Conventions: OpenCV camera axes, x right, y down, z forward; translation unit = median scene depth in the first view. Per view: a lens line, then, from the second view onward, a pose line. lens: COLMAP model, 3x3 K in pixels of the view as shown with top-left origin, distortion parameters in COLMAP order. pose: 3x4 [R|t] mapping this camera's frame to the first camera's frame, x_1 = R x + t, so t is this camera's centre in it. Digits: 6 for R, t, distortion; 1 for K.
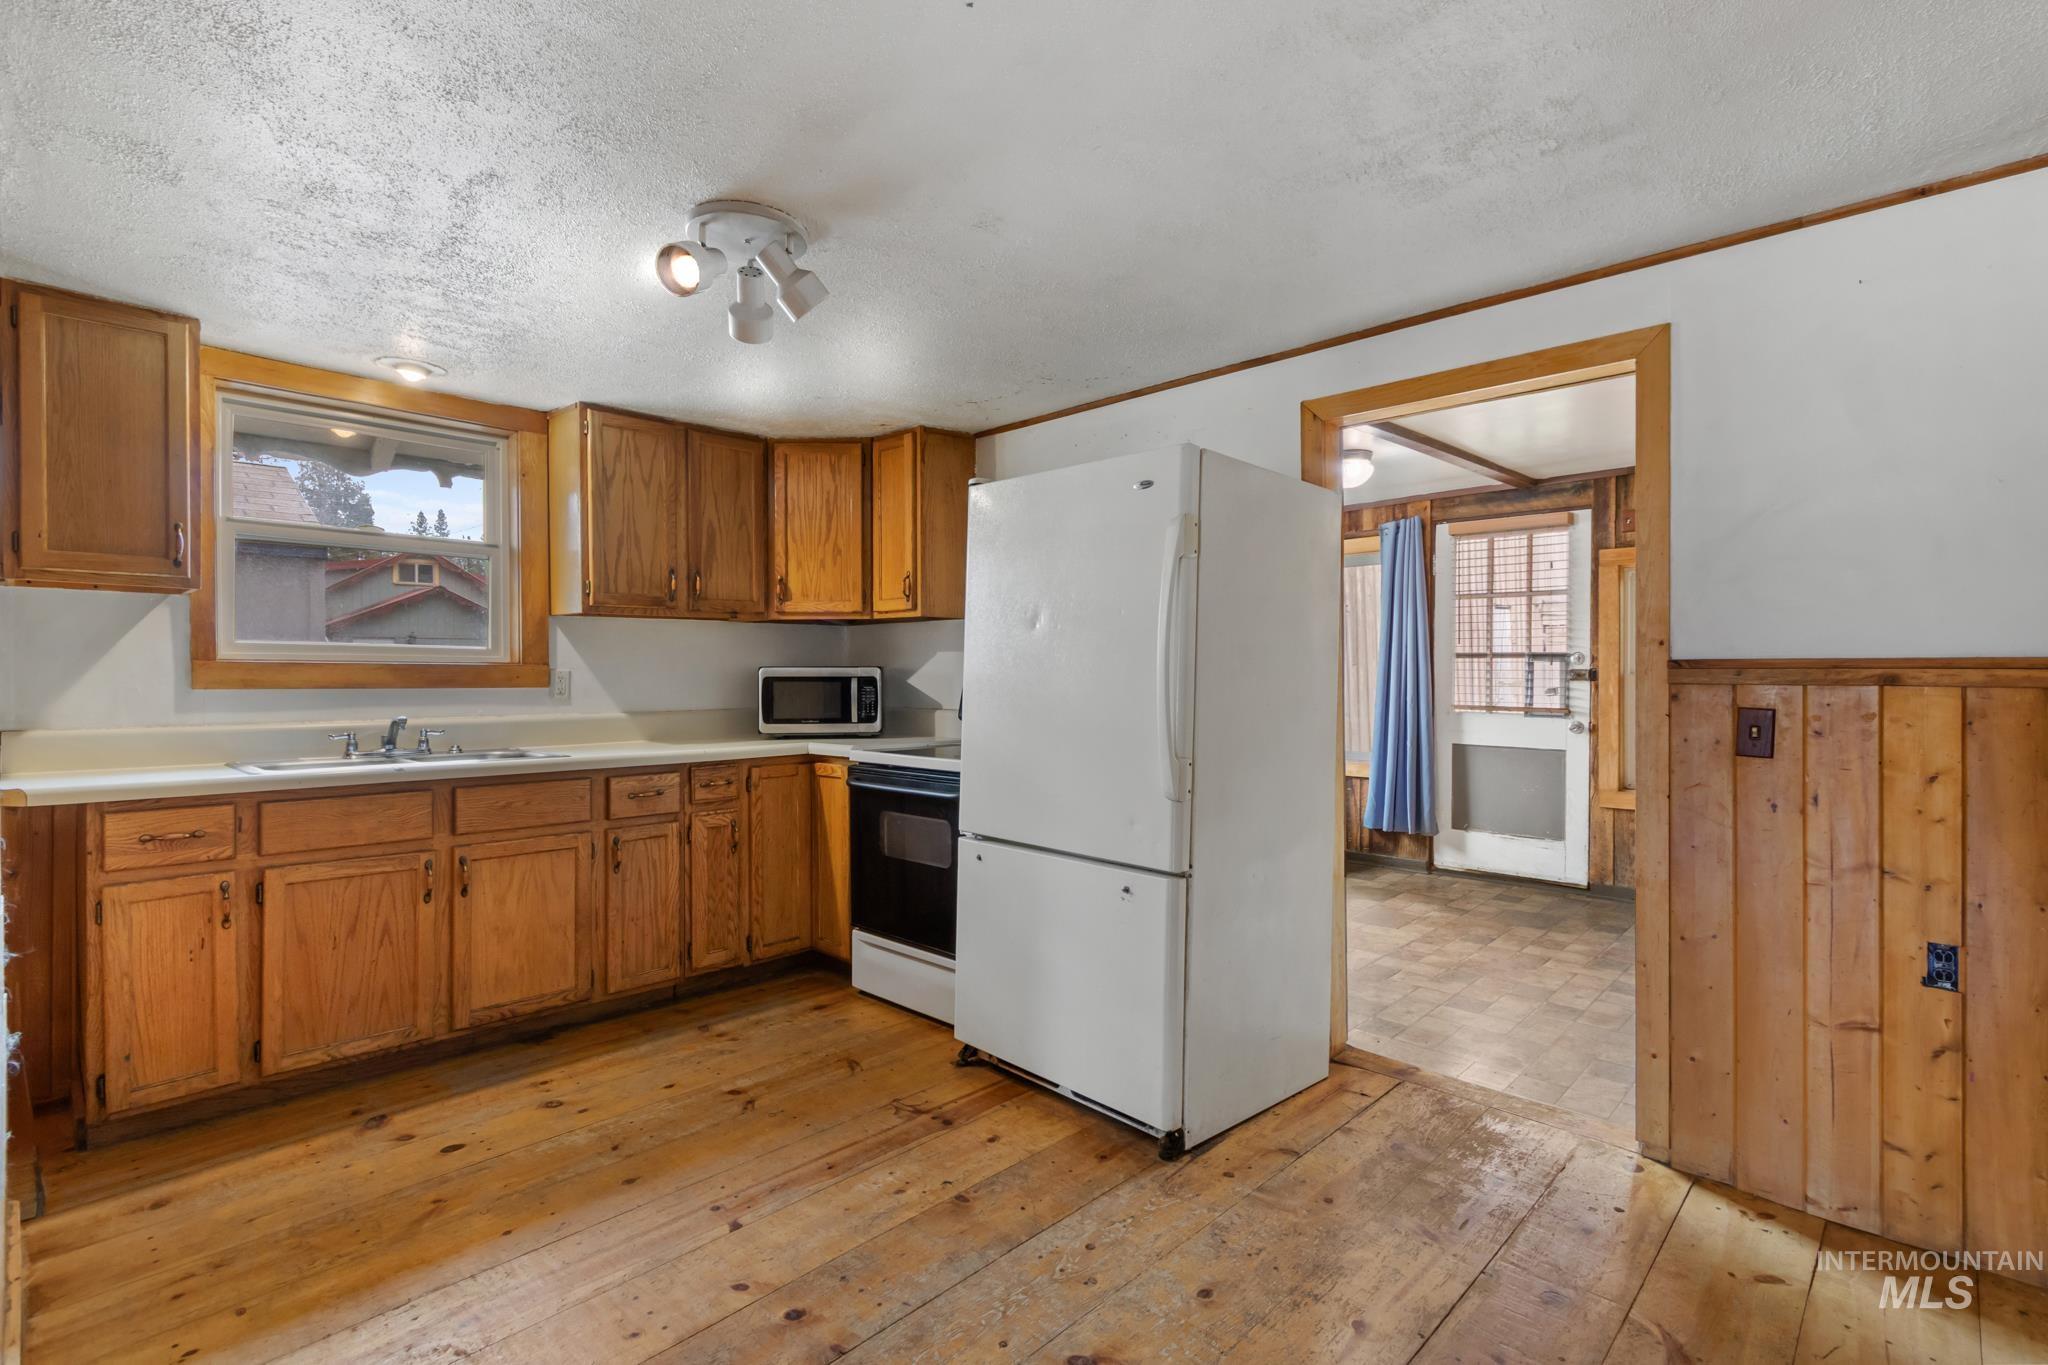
lens RADIAL K [[958.2, 0, 1027.9], [0, 958.2, 678.0], [0, 0, 1]] dist [0.009254, -0.000052]
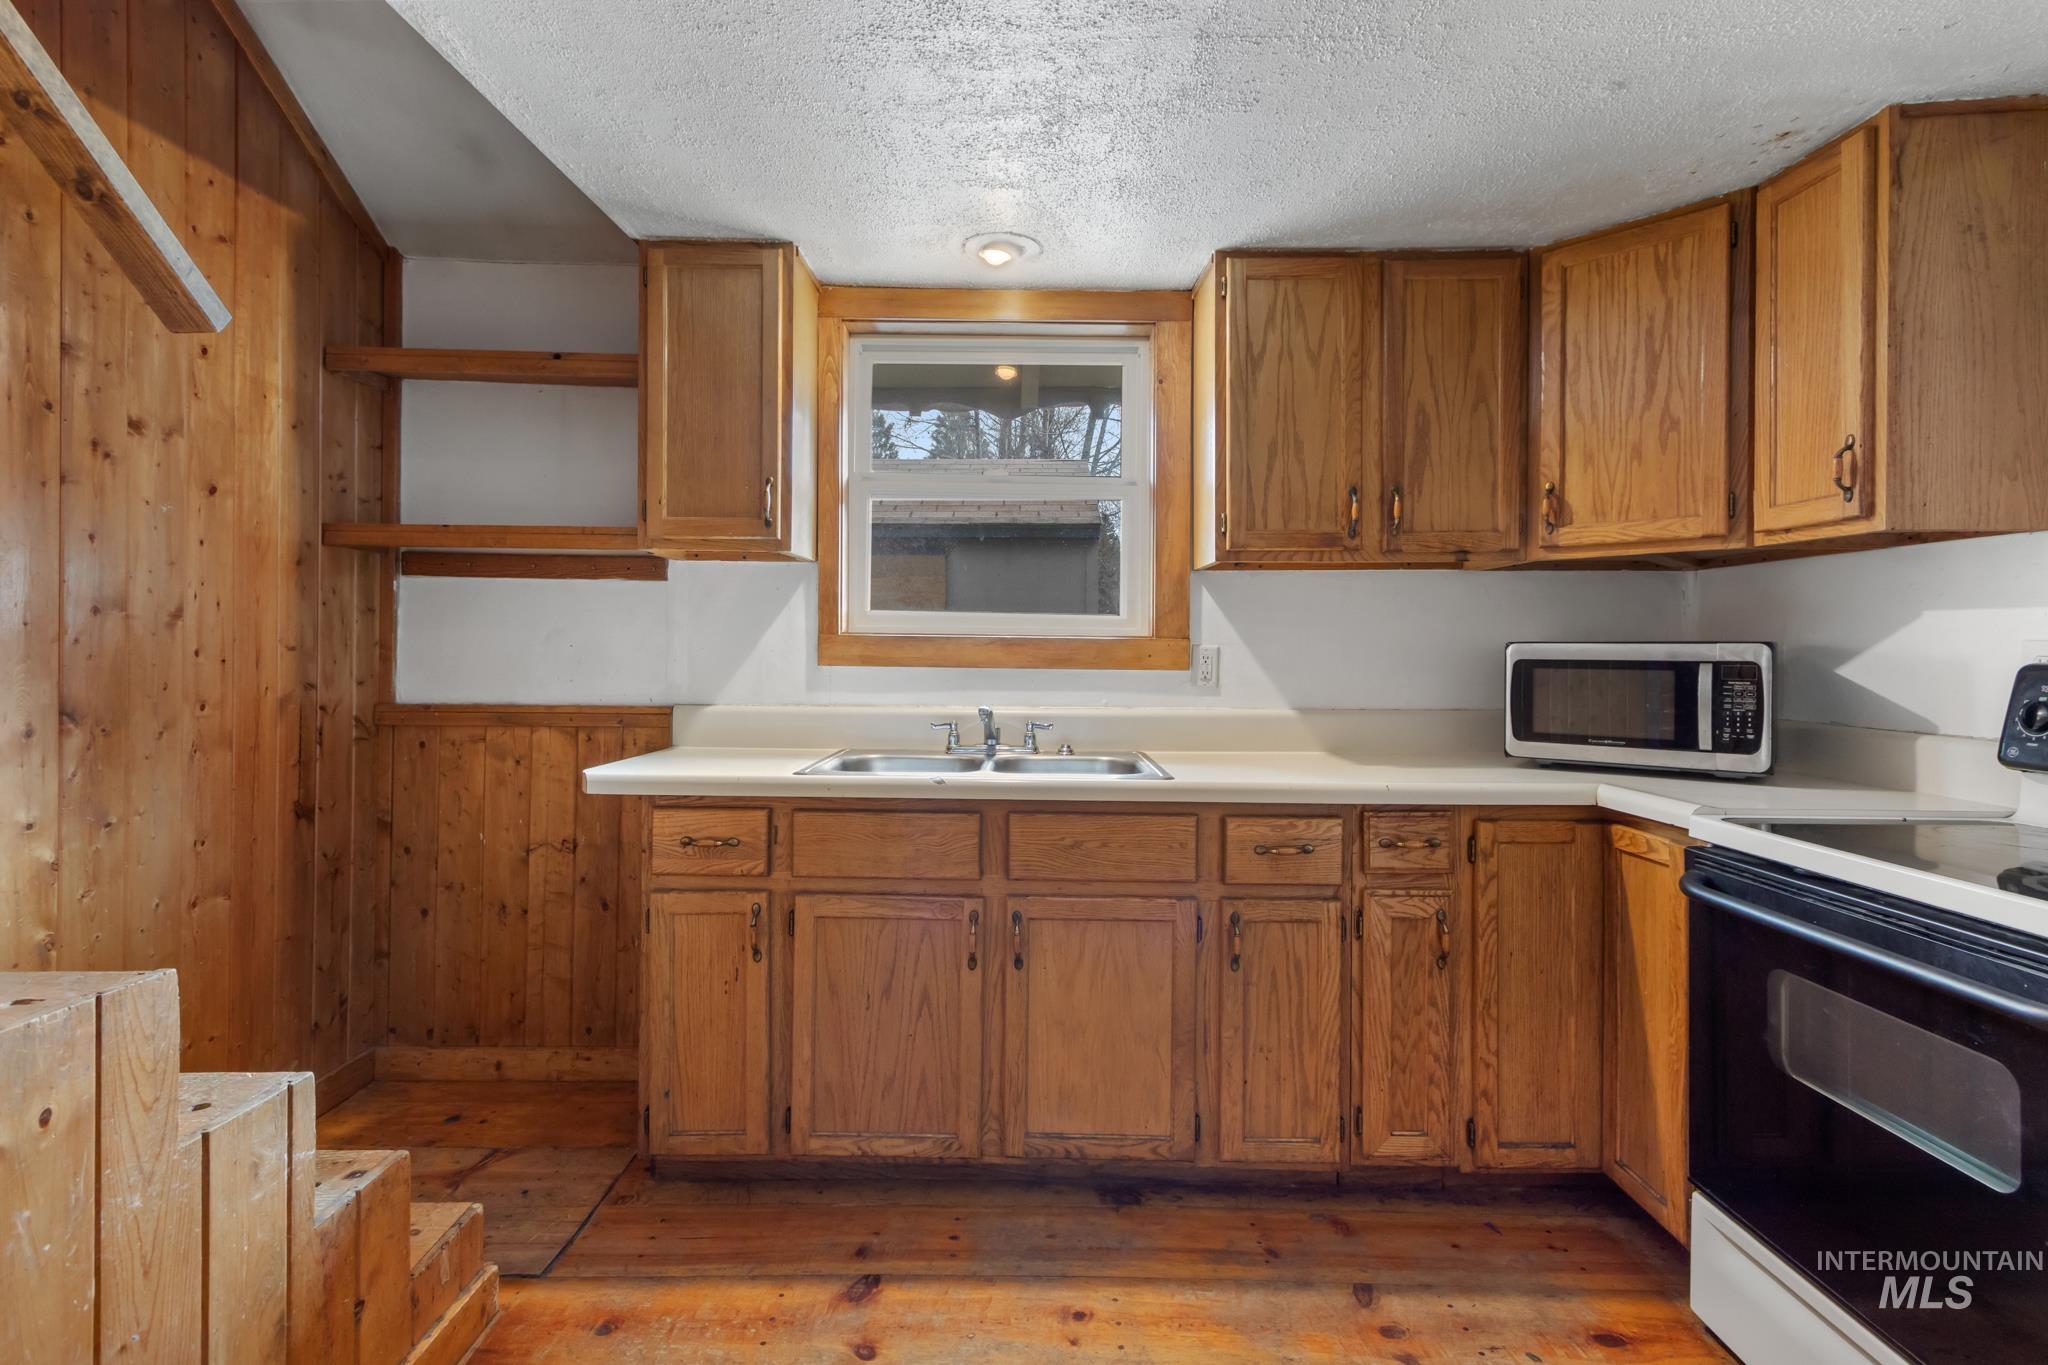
lens RADIAL K [[940.2, 0, 1017.6], [0, 940.2, 652.6], [0, 0, 1]] dist [0.005457, -0.000451]
pose [[0.683827, 0.008121, -0.729599, -0.074945], [-0.010690, 0.999942, 0.001111, -0.003112], [0.729566, 0.007040, 0.683874, 0.447625]]
